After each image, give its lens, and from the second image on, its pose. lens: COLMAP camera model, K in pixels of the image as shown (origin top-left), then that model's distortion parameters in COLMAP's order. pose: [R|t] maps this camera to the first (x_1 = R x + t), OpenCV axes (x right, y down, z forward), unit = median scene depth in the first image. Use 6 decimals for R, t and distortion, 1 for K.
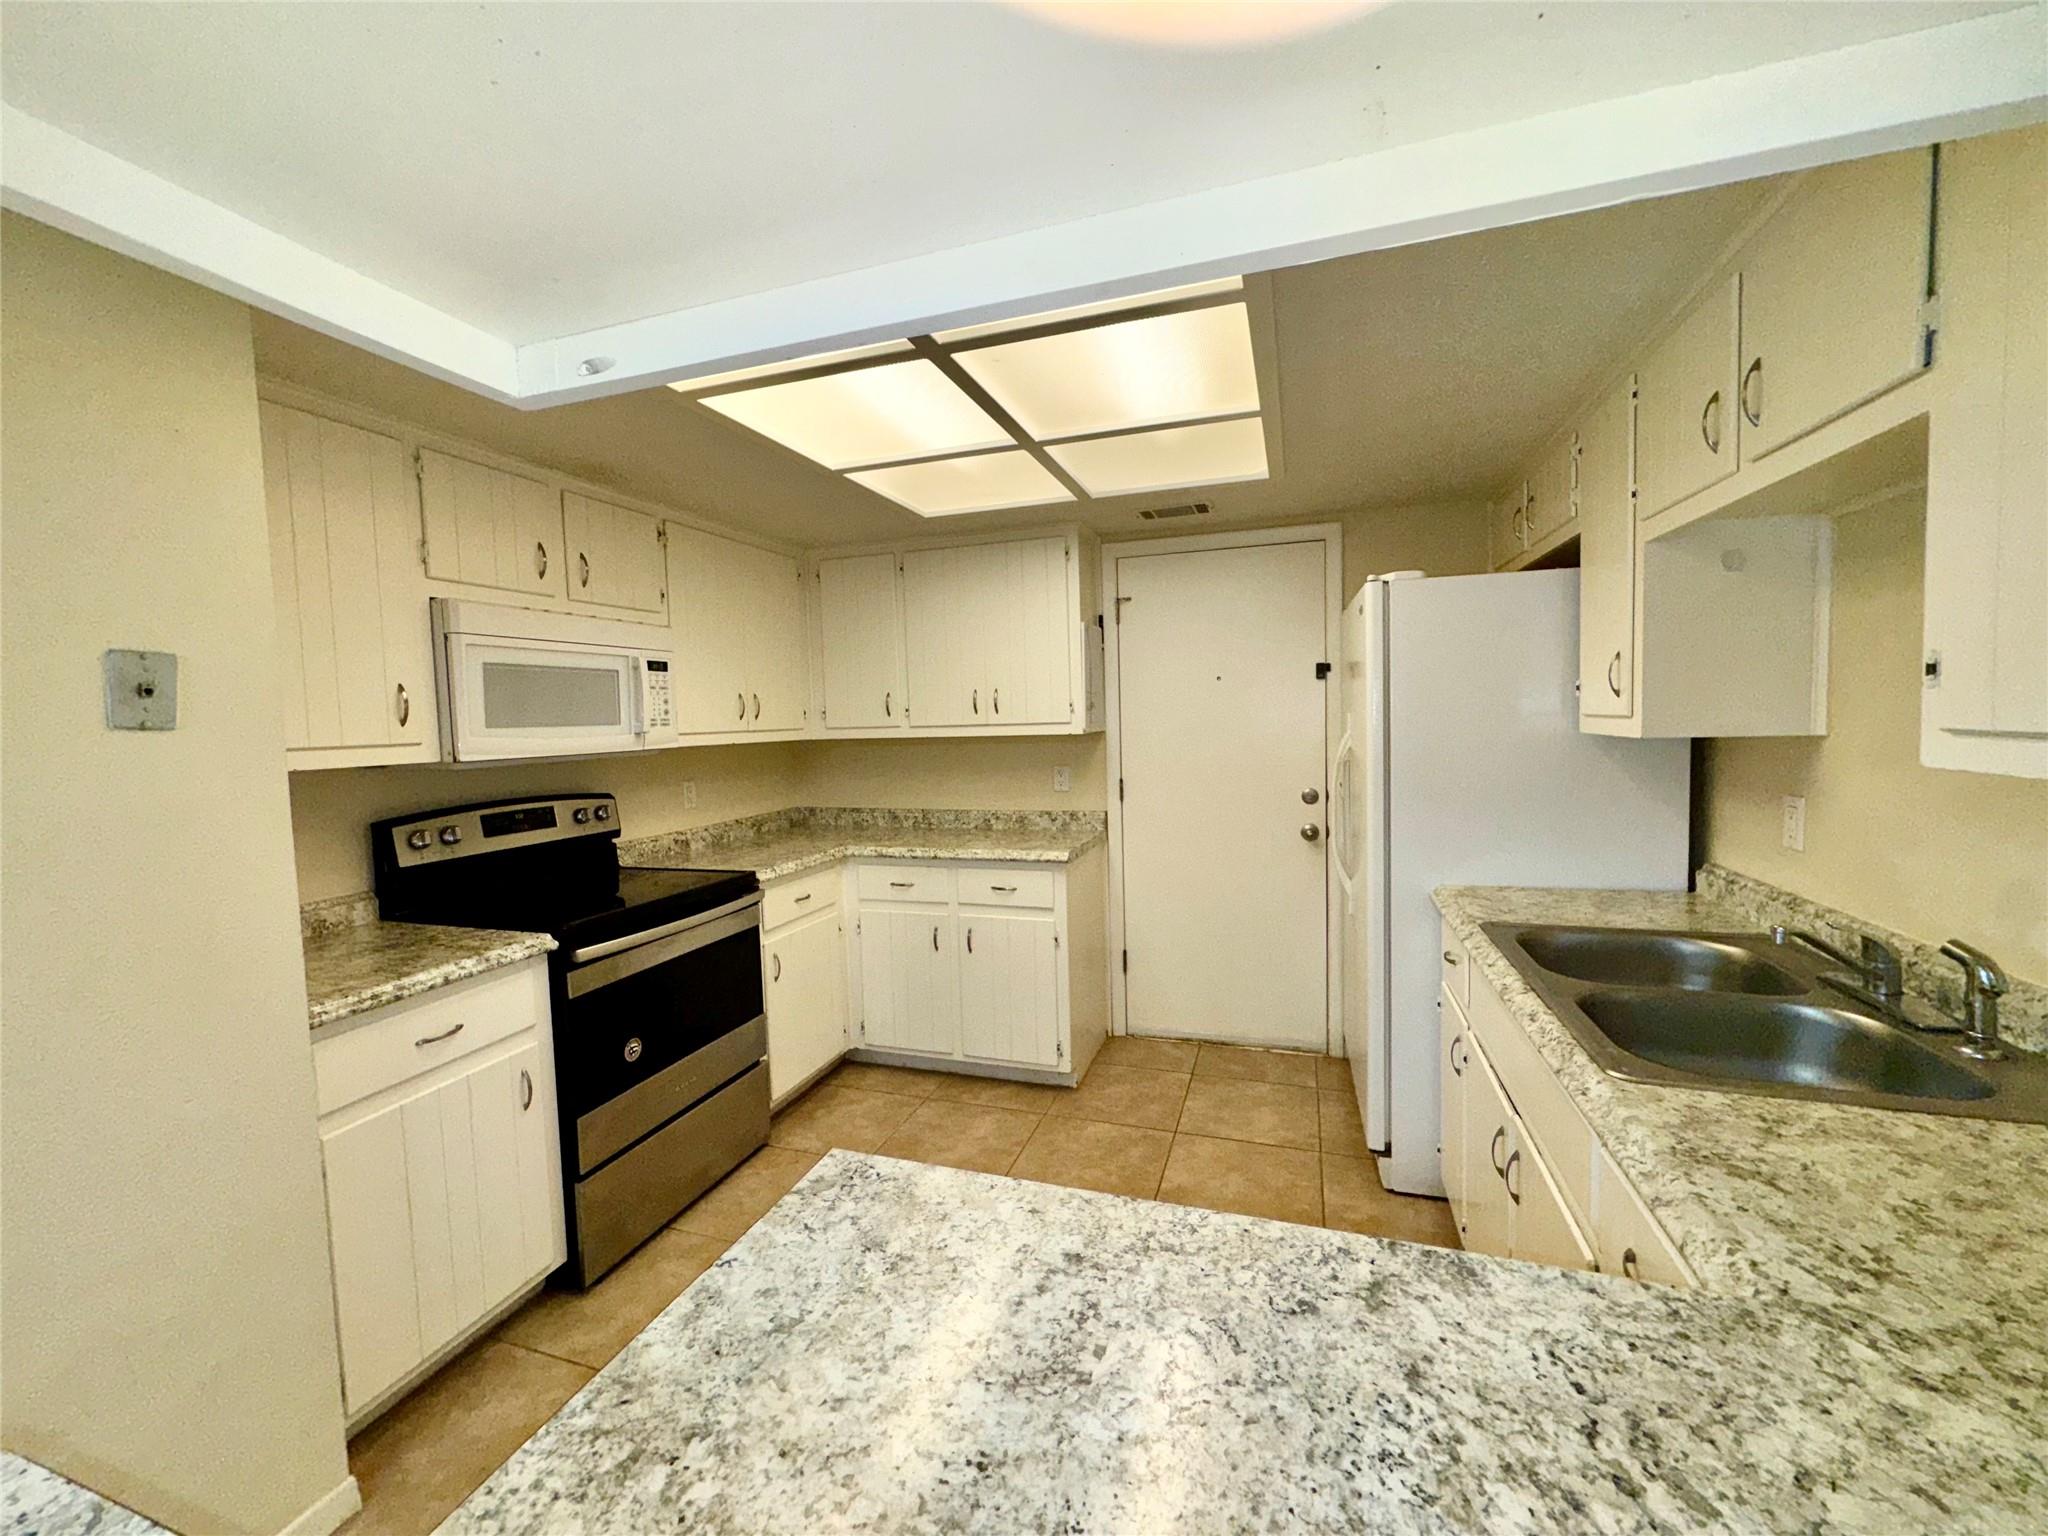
lens RADIAL K [[818.3, 0, 1020.2], [0, 818.3, 766.6], [0, 0, 1]] dist [-0.002470, -0.000213]
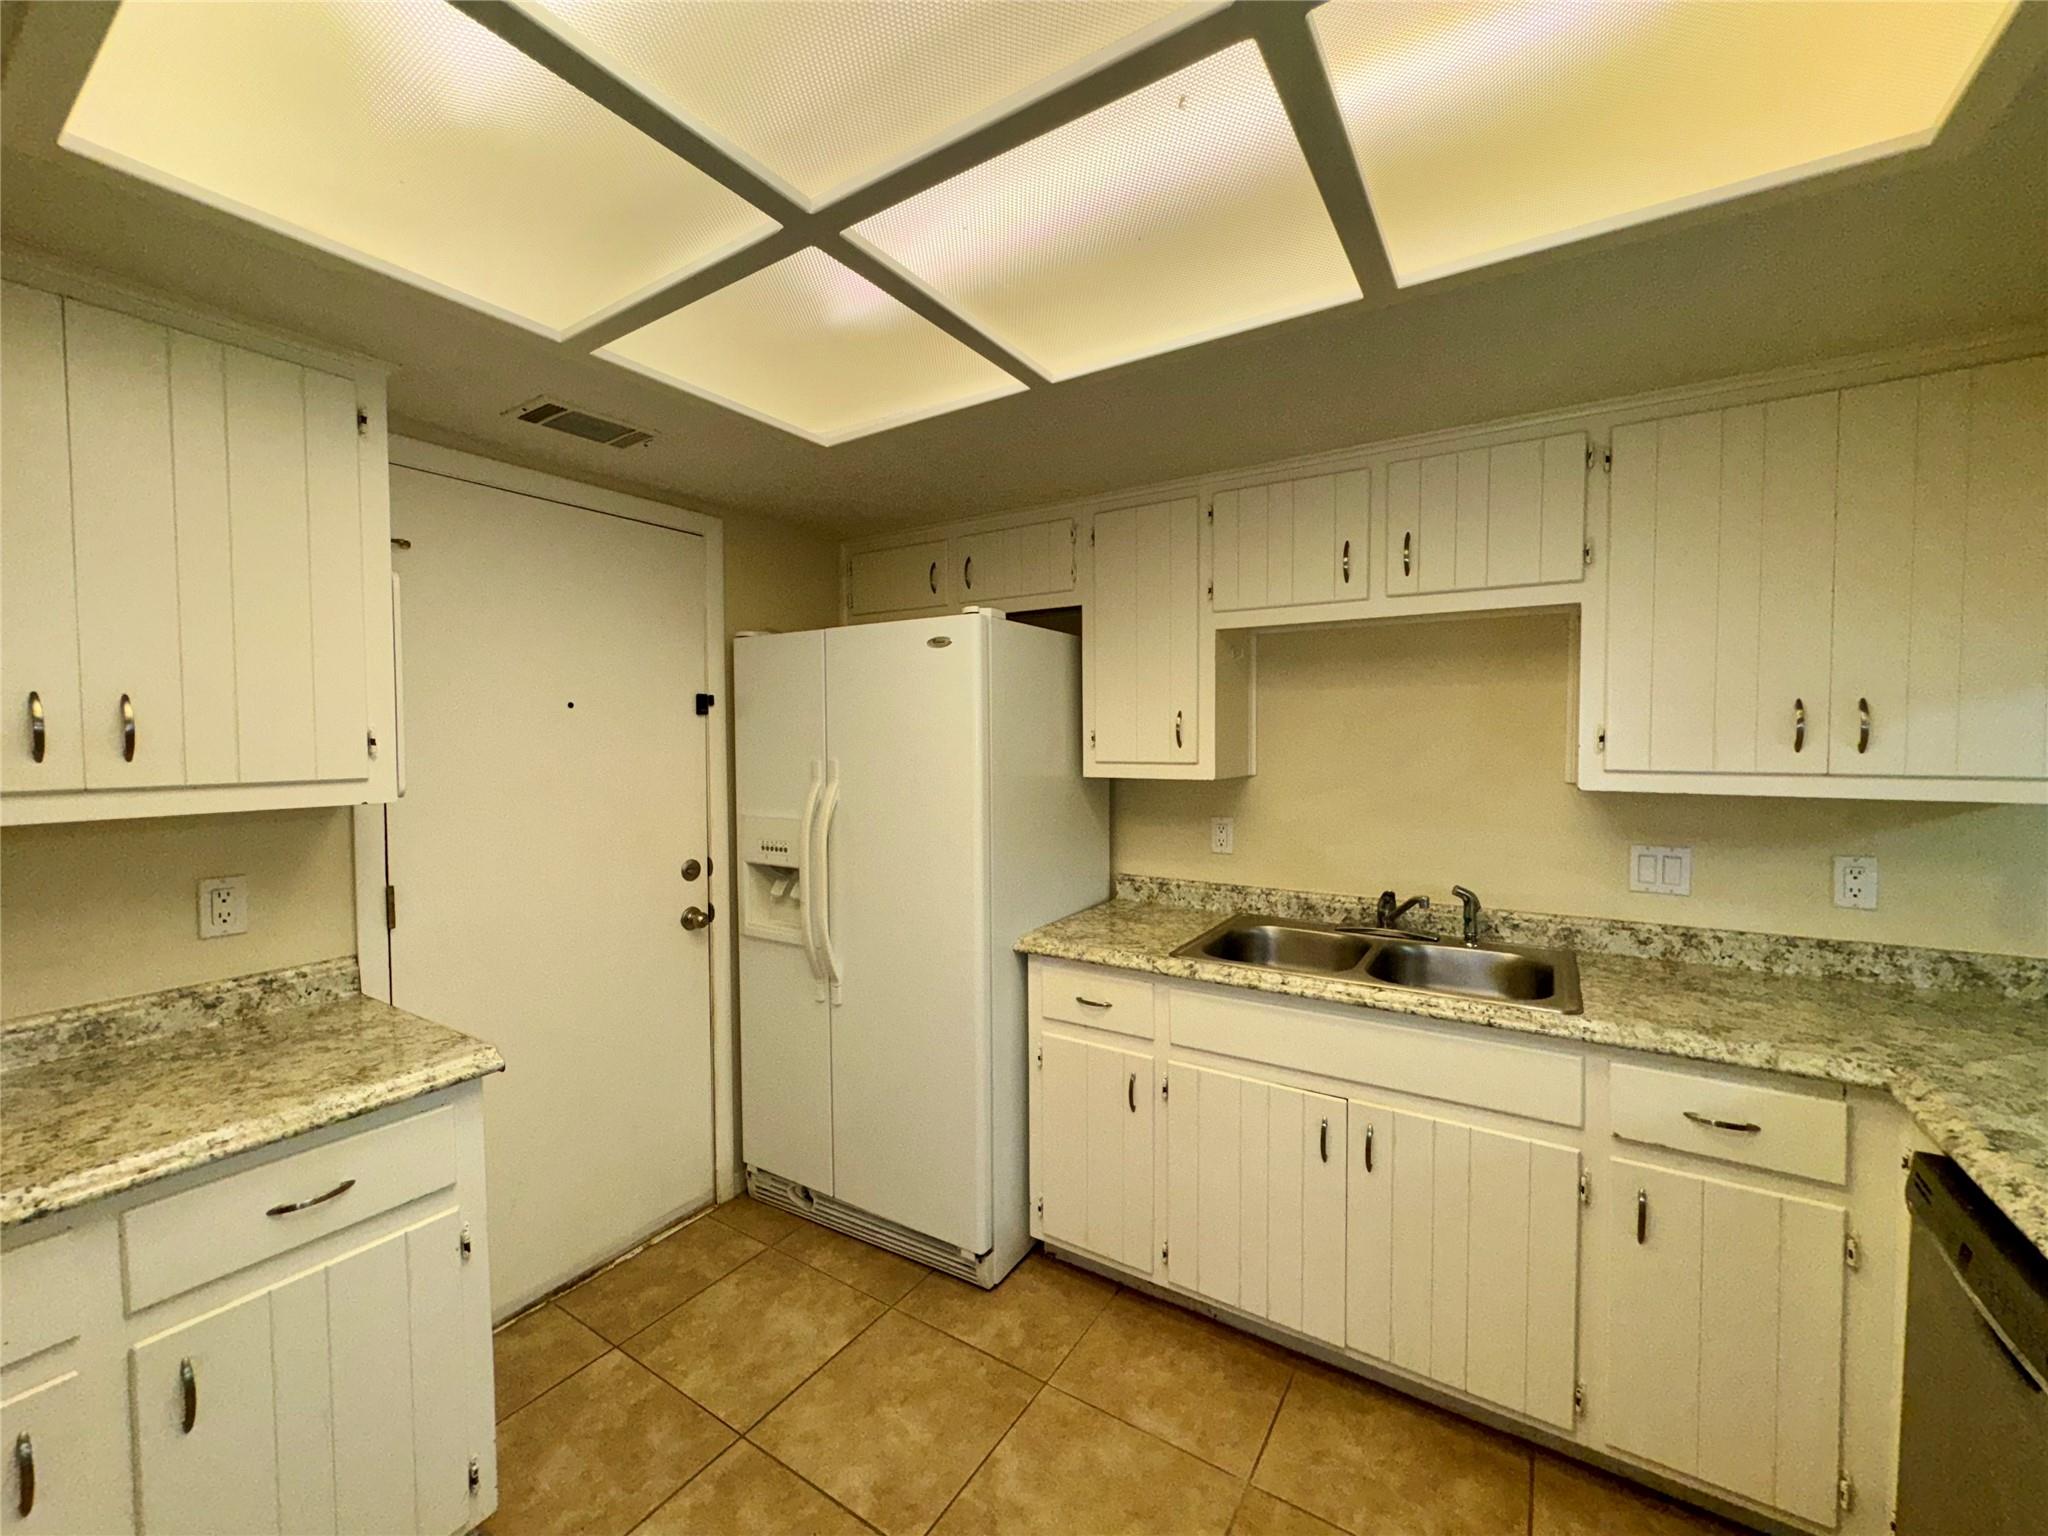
lens RADIAL K [[818.3, 0, 1021.4], [0, 818.3, 764.6], [0, 0, 1]] dist [-0.002470, -0.000213]
pose [[0.244043, -0.007225, 0.969737, -0.341753], [0.061091, 0.998101, -0.007938, -0.040475], [-0.967838, 0.061179, 0.244021, 0.592864]]
